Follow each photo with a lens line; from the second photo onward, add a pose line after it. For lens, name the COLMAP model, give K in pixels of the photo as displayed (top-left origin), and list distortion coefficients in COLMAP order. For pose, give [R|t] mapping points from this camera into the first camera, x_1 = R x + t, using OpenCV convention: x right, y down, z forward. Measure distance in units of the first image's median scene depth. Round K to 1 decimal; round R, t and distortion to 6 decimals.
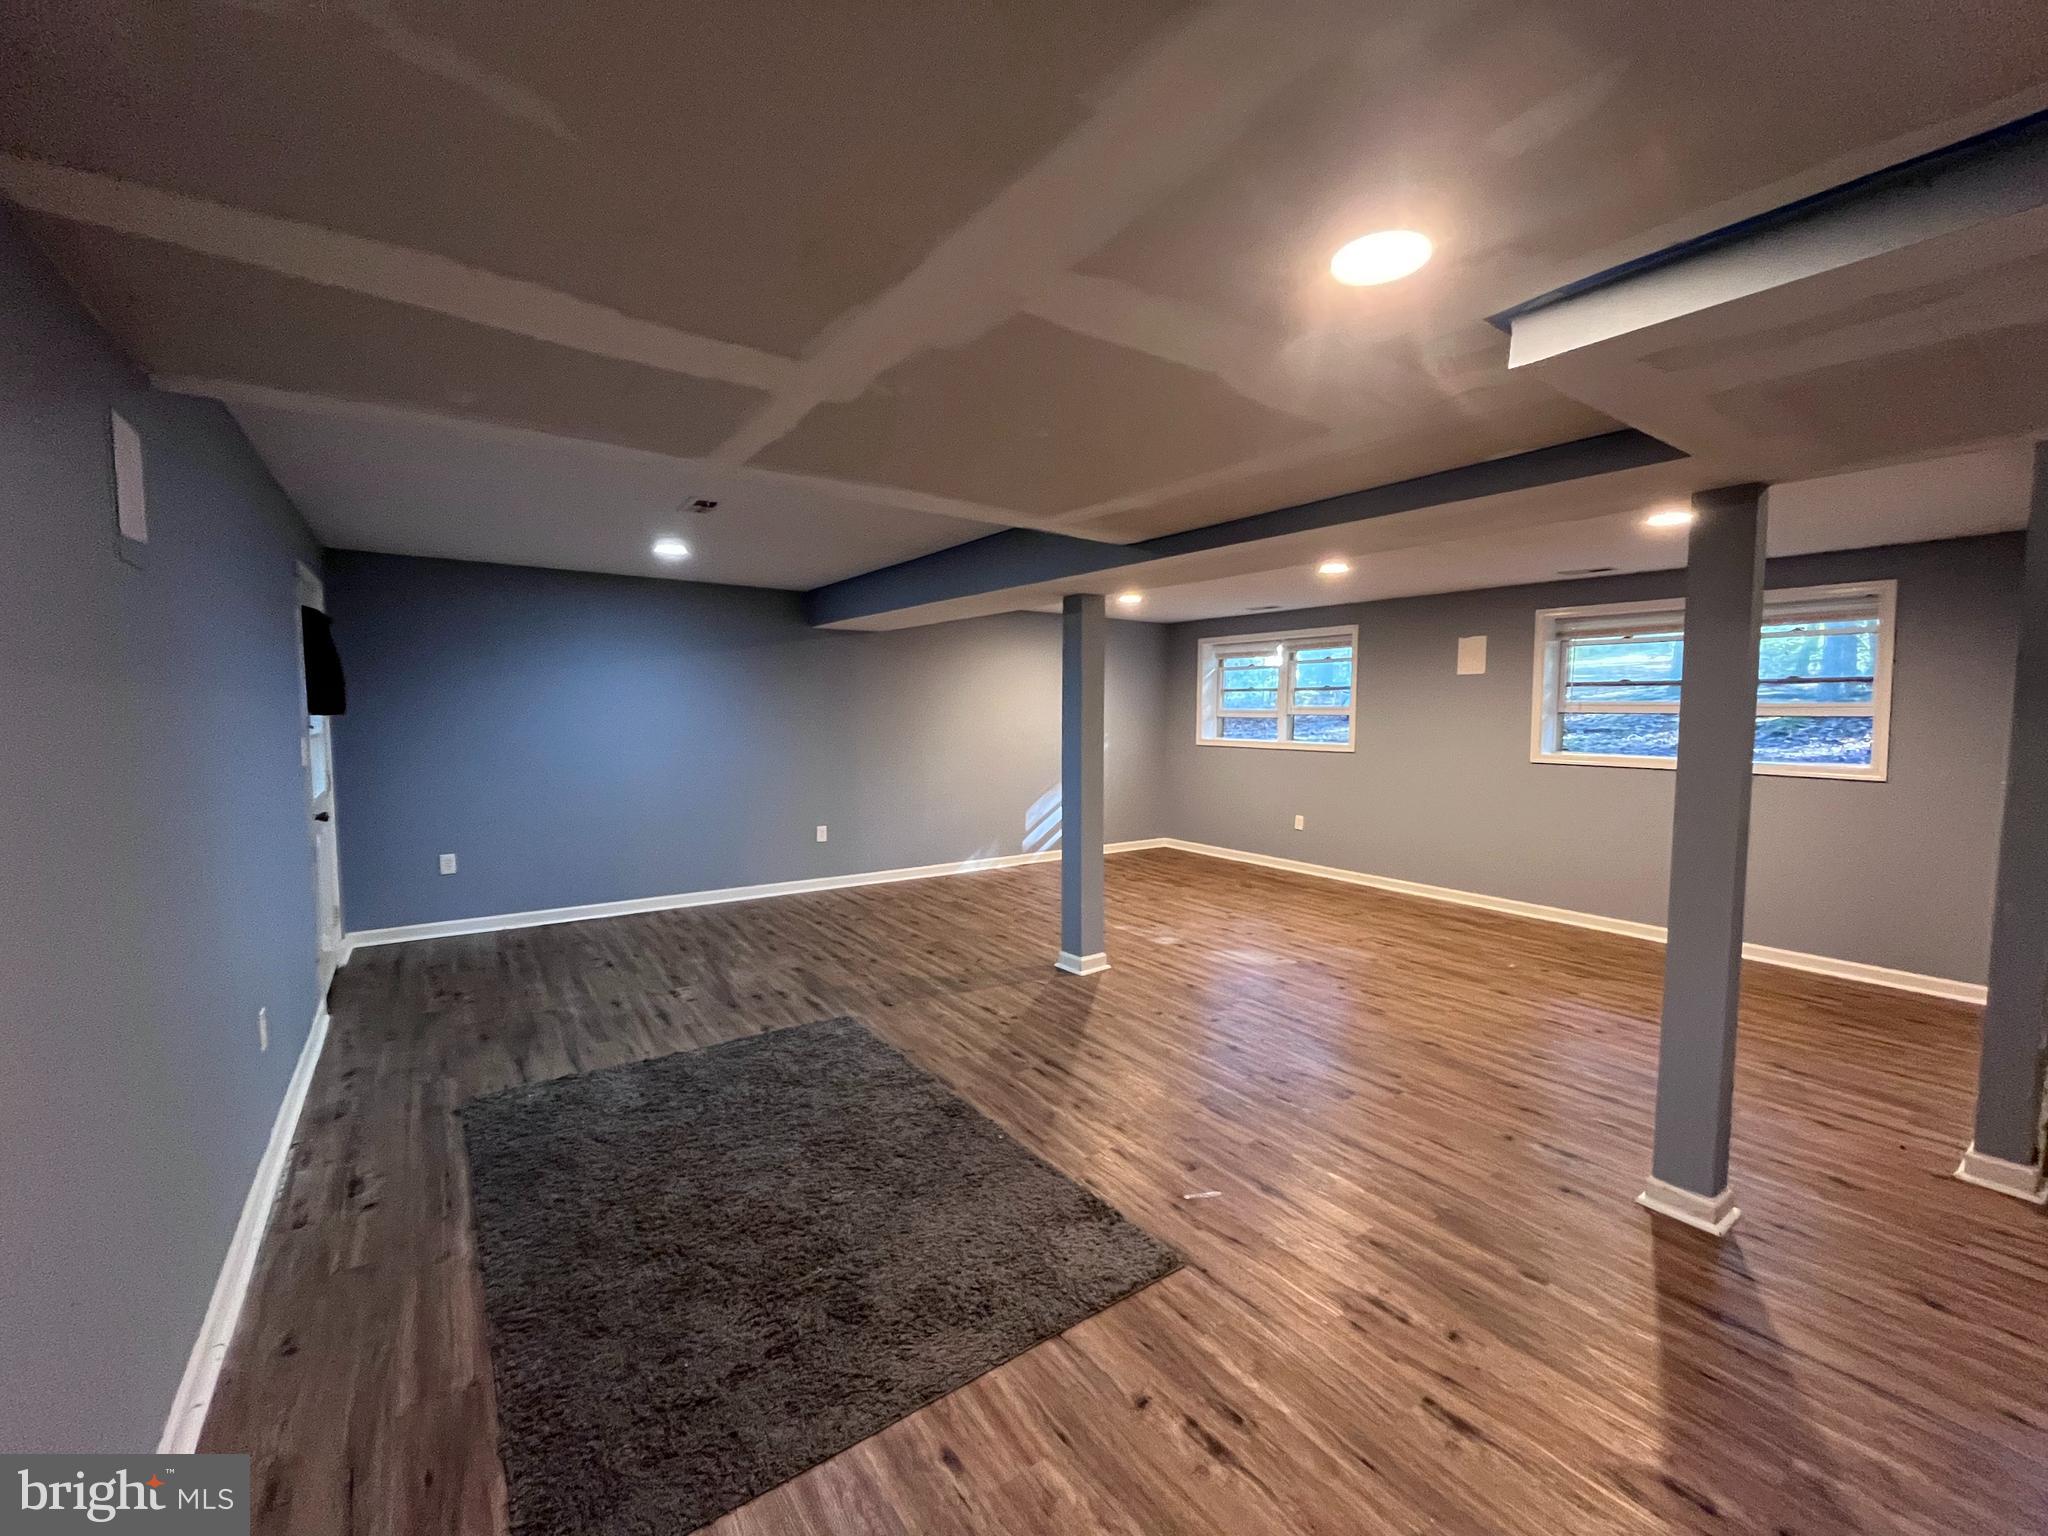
lens RADIAL K [[828.1, 0, 1026.1], [0, 828.1, 765.9], [0, 0, 1]] dist [-0.004159, 0.000565]
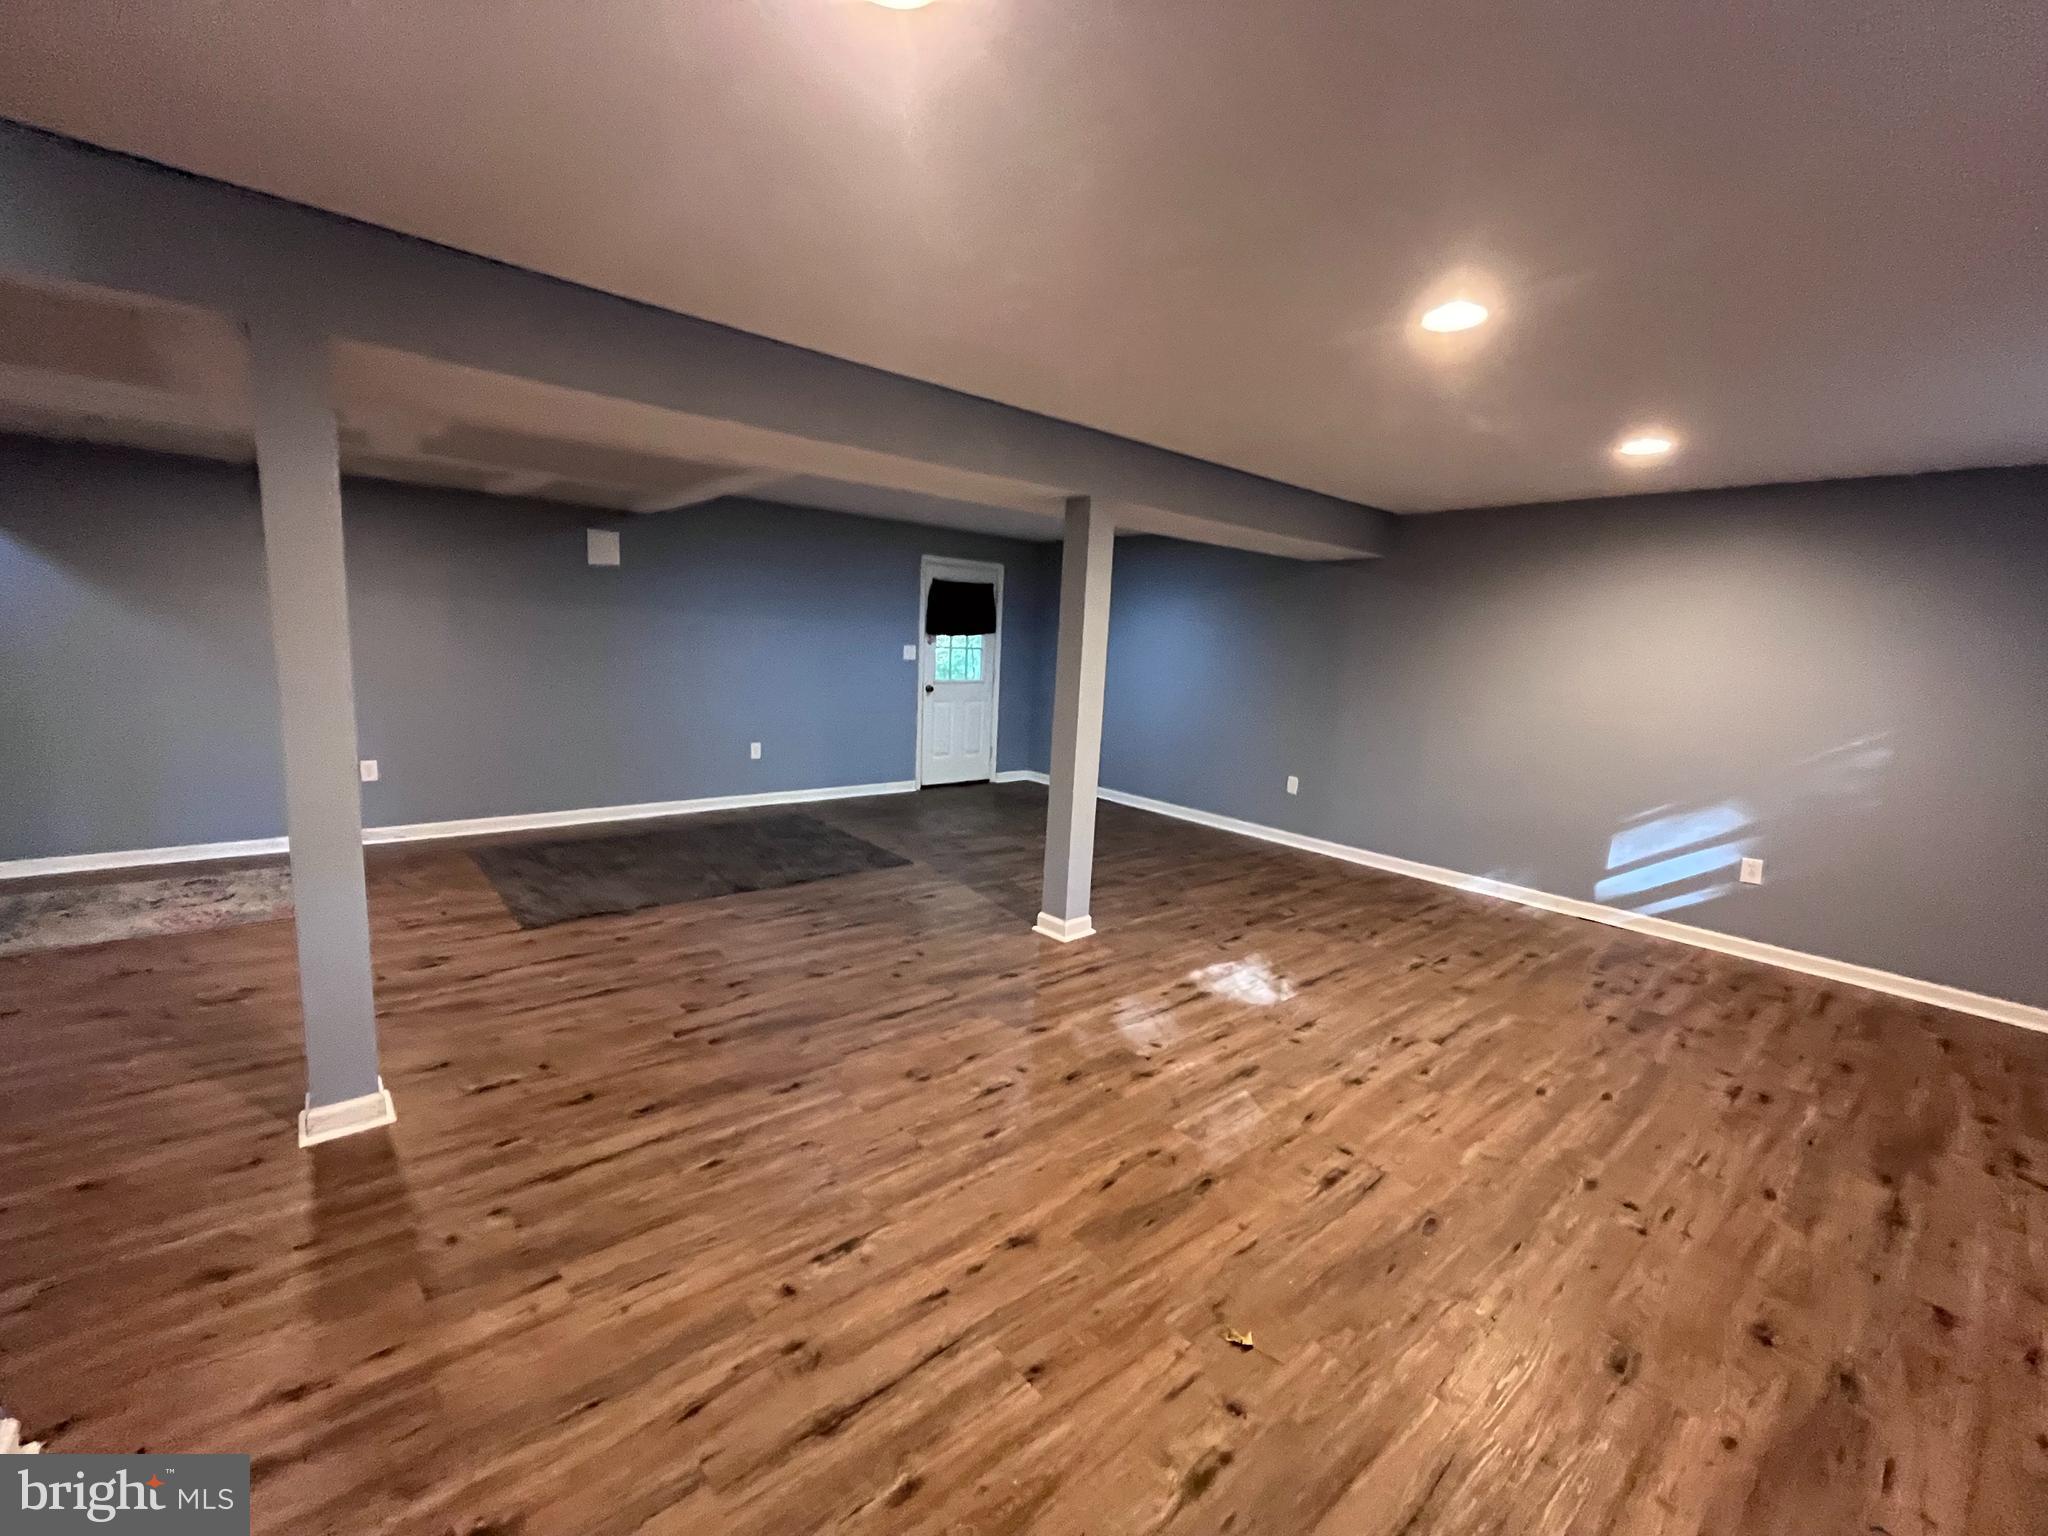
lens RADIAL K [[828.1, 0, 1028.4], [0, 828.1, 771.2], [0, 0, 1]] dist [-0.004159, 0.000565]
pose [[0.091328, 0.154745, -0.983724, 0.920368], [-0.115913, 0.982789, 0.143837, -0.048697], [0.989052, 0.100890, 0.107693, 0.859888]]
